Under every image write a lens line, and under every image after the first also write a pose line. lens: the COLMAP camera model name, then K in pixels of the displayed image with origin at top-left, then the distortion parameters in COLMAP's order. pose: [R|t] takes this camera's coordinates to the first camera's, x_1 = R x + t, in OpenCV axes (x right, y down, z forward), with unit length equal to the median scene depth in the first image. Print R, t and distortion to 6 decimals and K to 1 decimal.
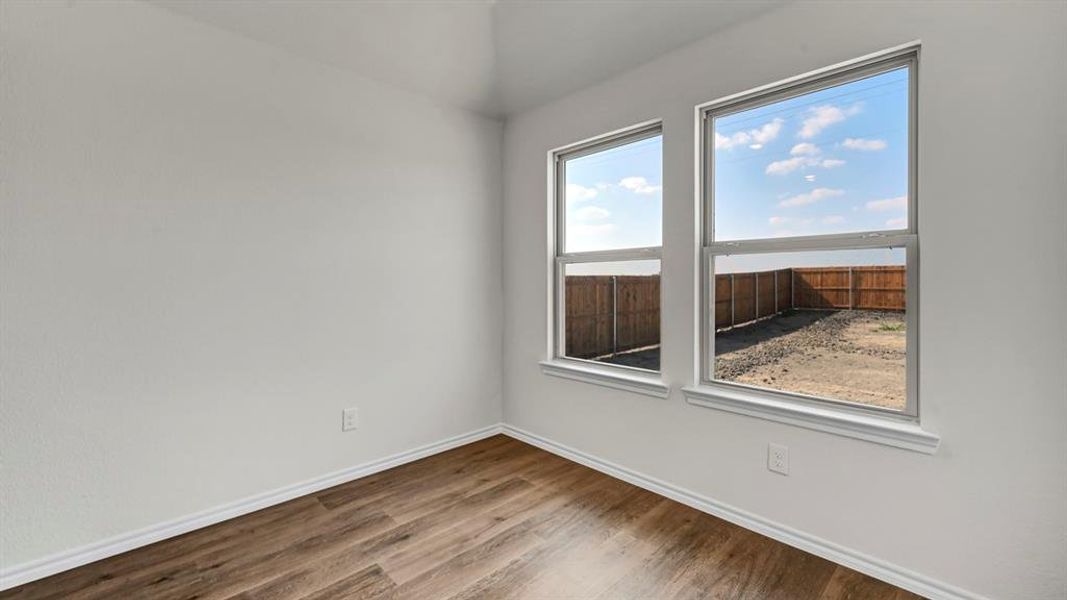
lens RADIAL K [[434.7, 0, 533.5], [0, 434.7, 284.5], [0, 0, 1]] dist [0.011772, 0.000066]
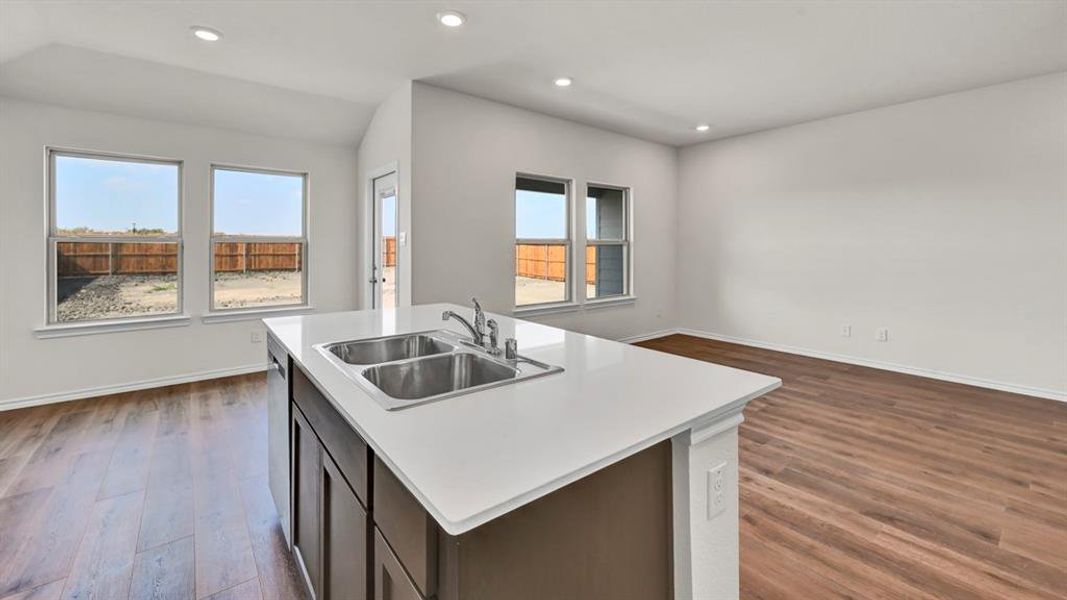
lens RADIAL K [[434.7, 0, 533.5], [0, 434.7, 284.5], [0, 0, 1]] dist [0.011772, 0.000066]
pose [[0.108360, -0.086858, 0.990310, -0.175627], [0.003676, 0.996204, 0.086973, -0.005554], [-0.994105, -0.005784, 0.108268, -0.075323]]
